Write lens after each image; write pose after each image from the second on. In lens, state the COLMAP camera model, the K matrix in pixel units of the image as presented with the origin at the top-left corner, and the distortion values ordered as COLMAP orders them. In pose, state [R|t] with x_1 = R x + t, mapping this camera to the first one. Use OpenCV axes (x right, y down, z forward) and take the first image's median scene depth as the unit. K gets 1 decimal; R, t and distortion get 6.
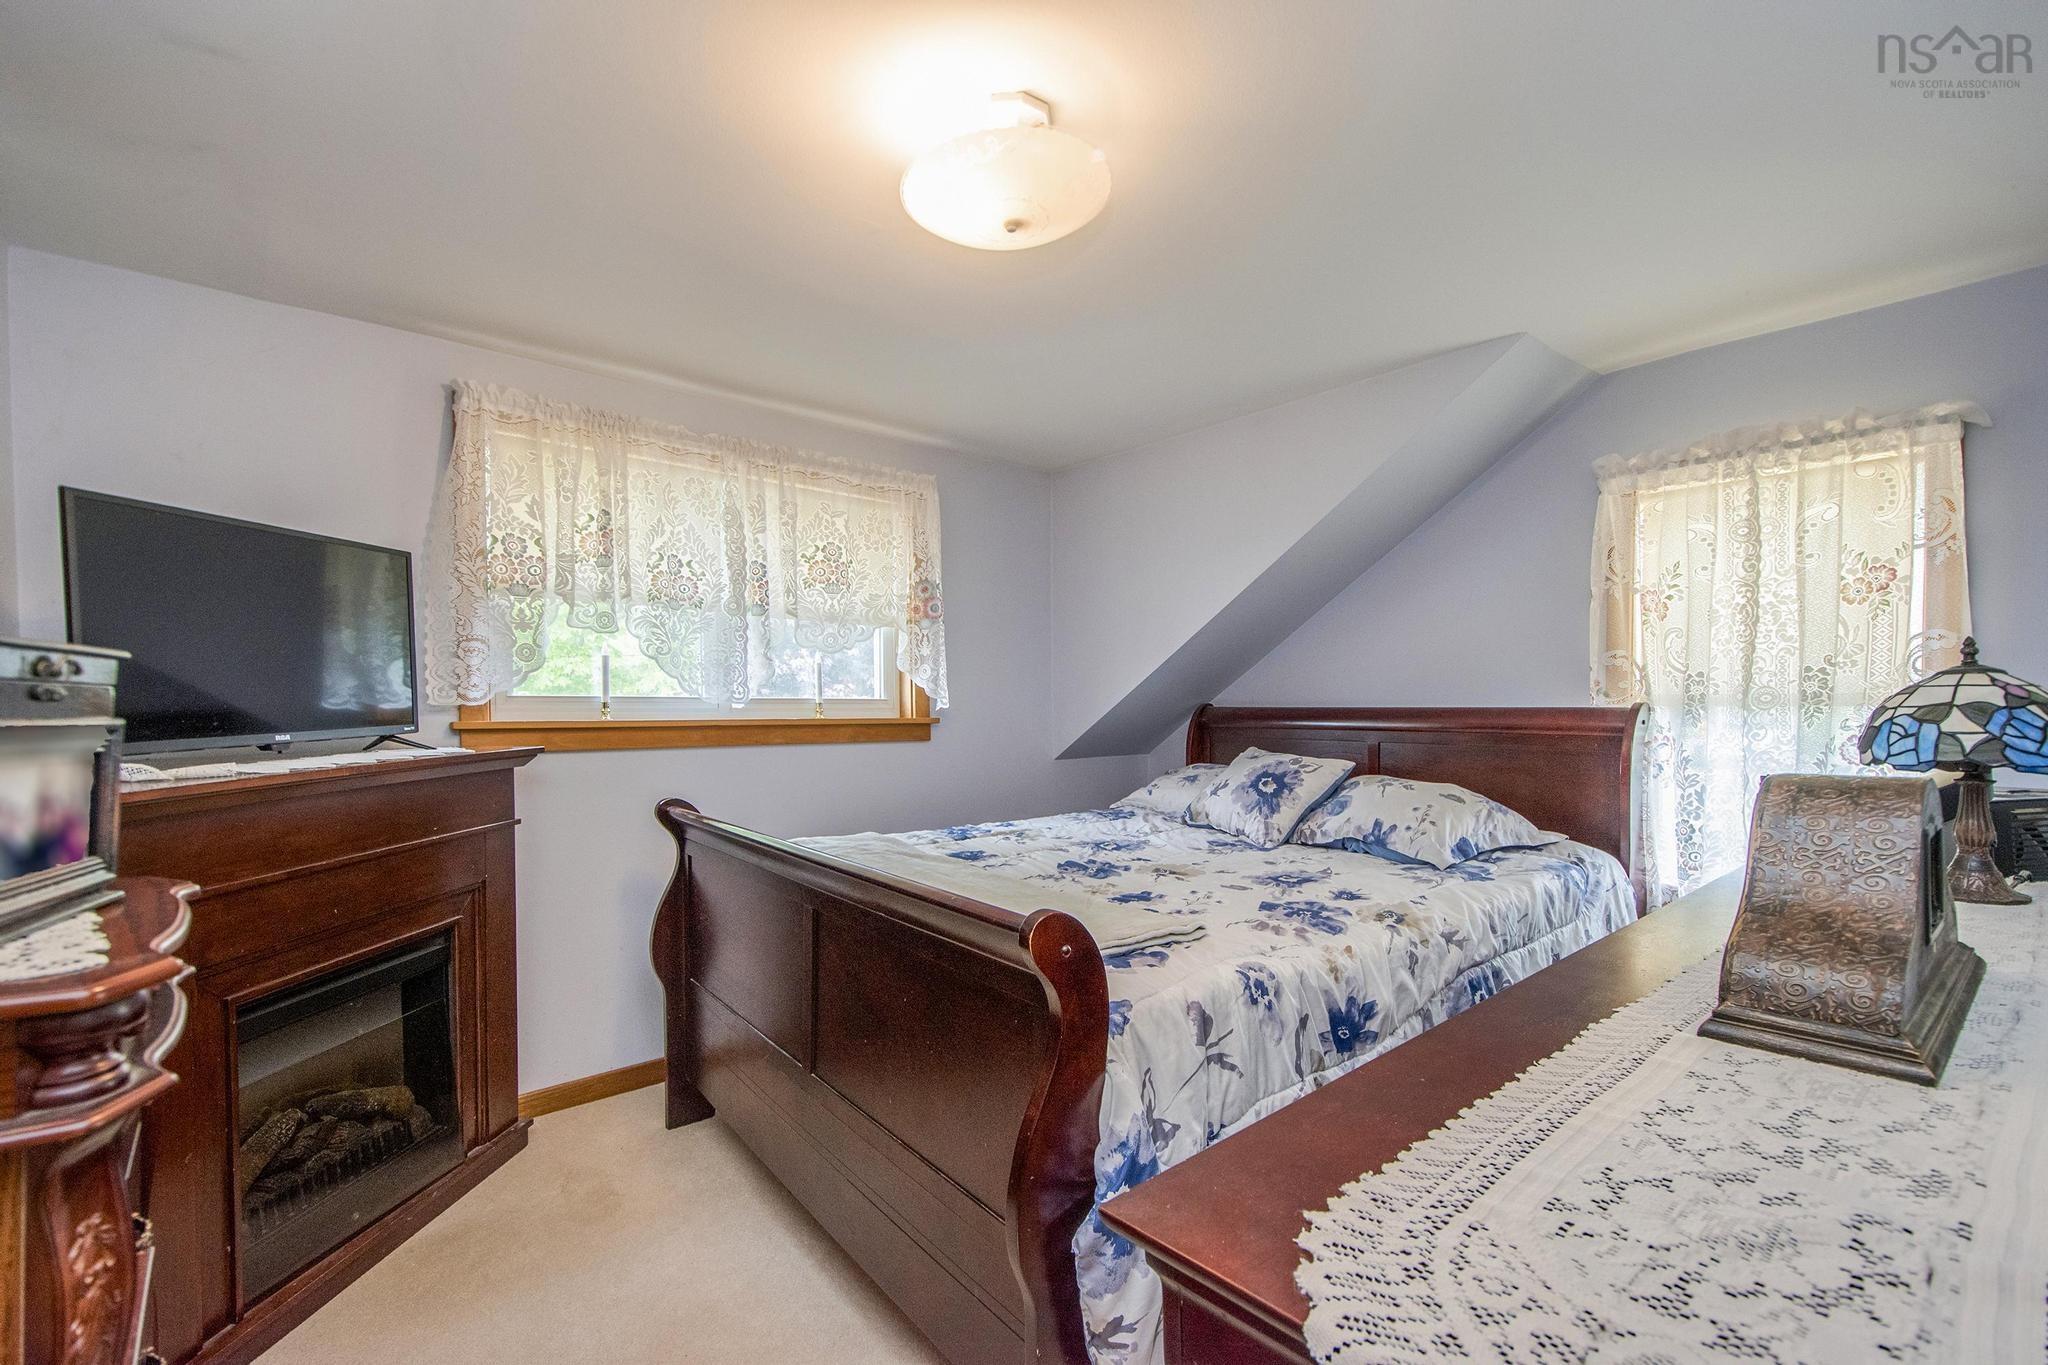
lens RADIAL K [[900.4, 0, 1038.3], [0, 900.4, 720.1], [0, 0, 1]] dist [0.003312, -0.001001]
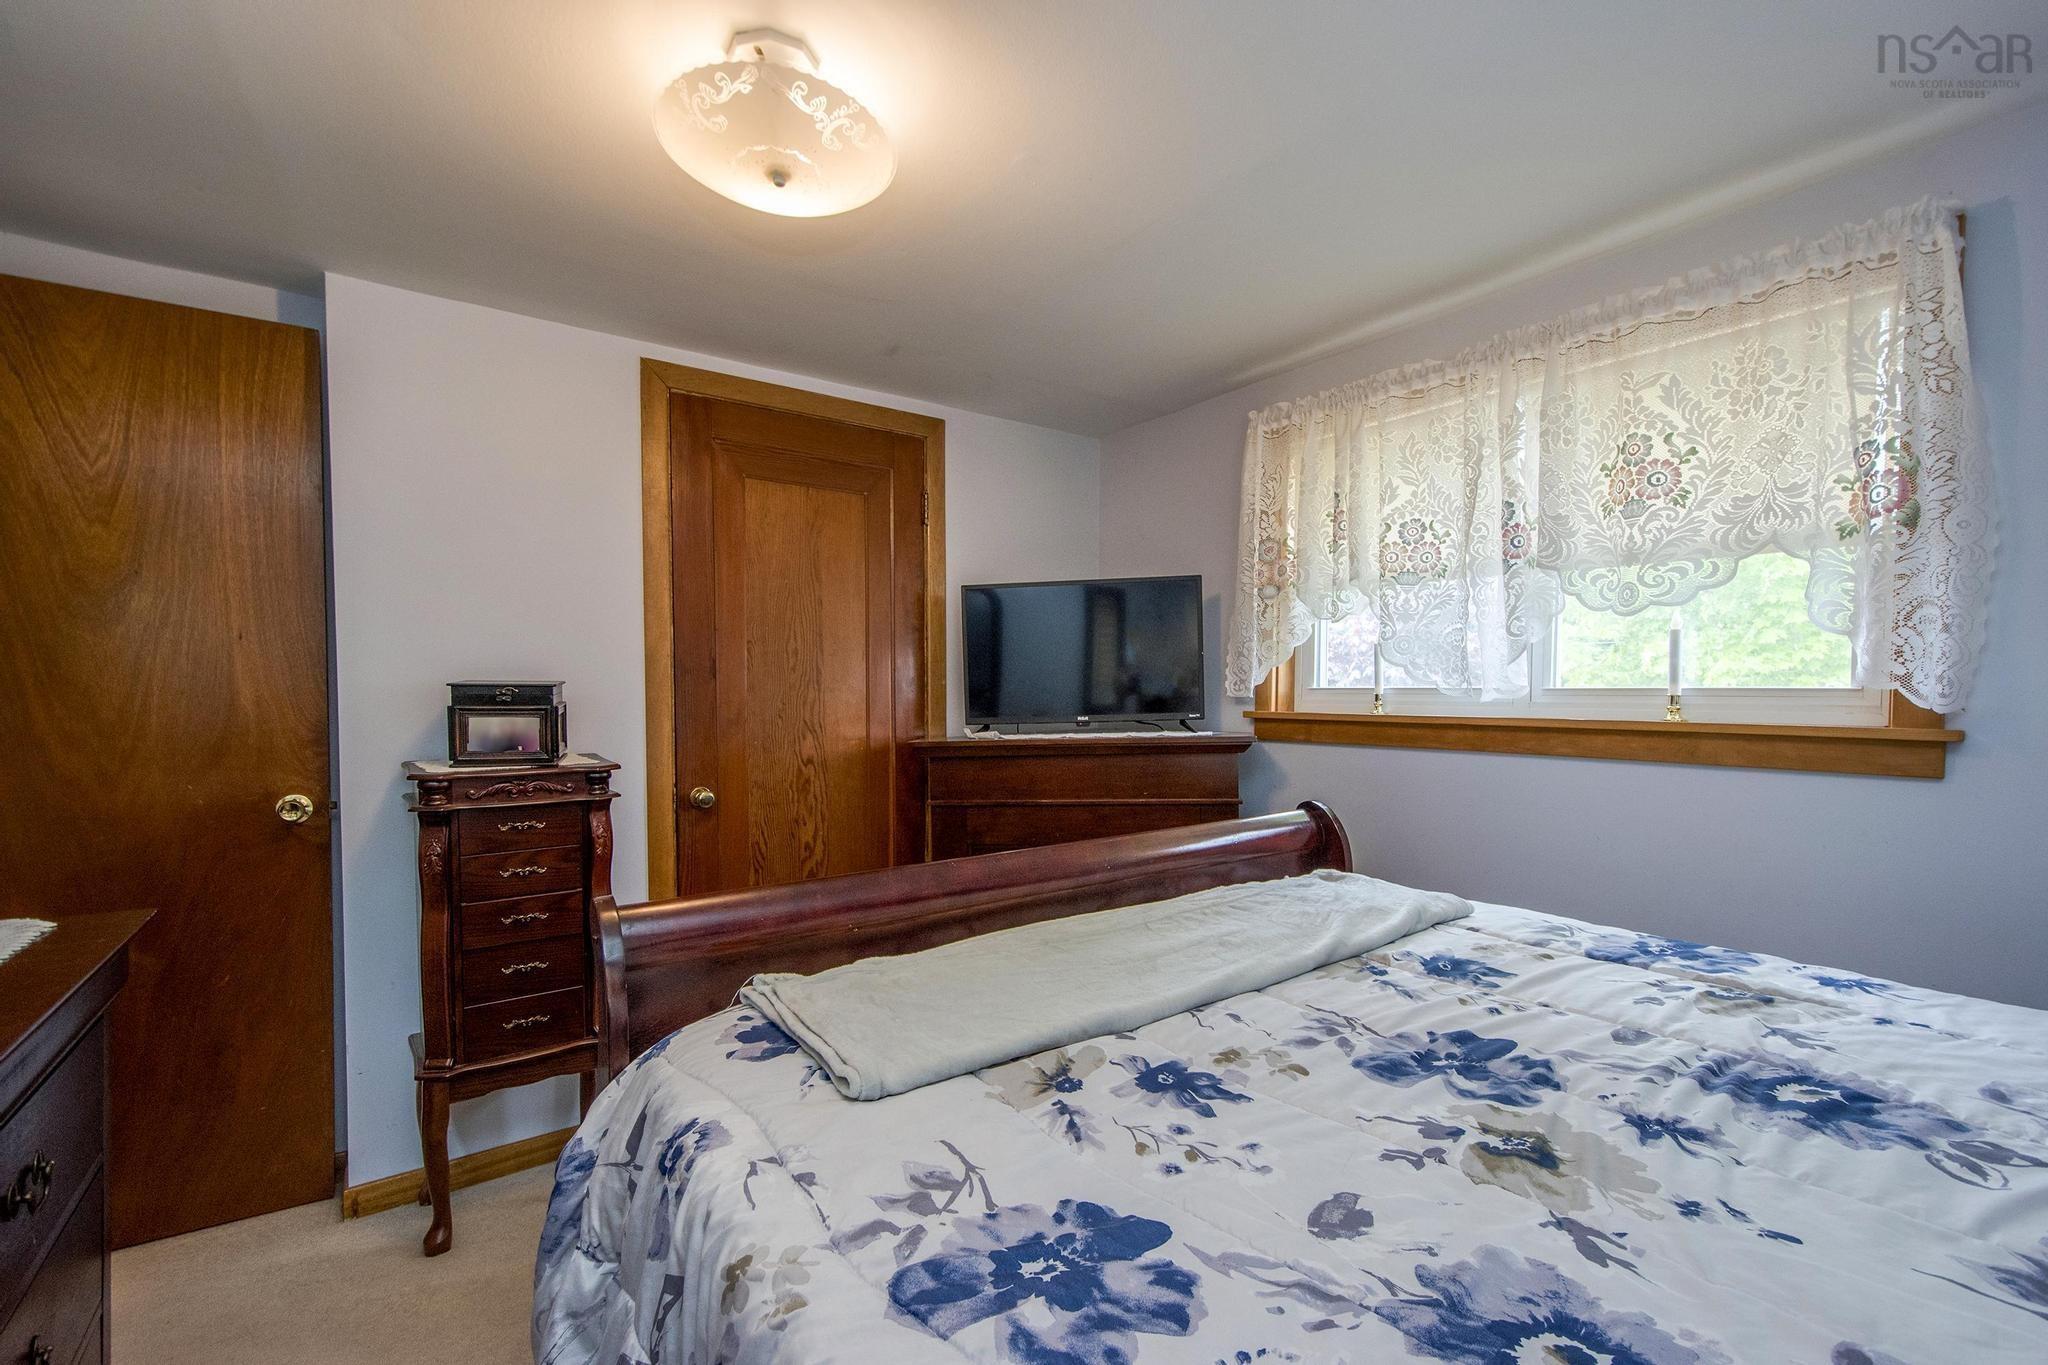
lens RADIAL K [[900.4, 0, 1038.3], [0, 900.4, 720.1], [0, 0, 1]] dist [0.003312, -0.001001]
pose [[-0.103605, 0.030867, -0.994139, 0.464555], [-0.017935, 0.999298, 0.032897, -0.017641], [0.994457, 0.021238, -0.102979, 0.729333]]
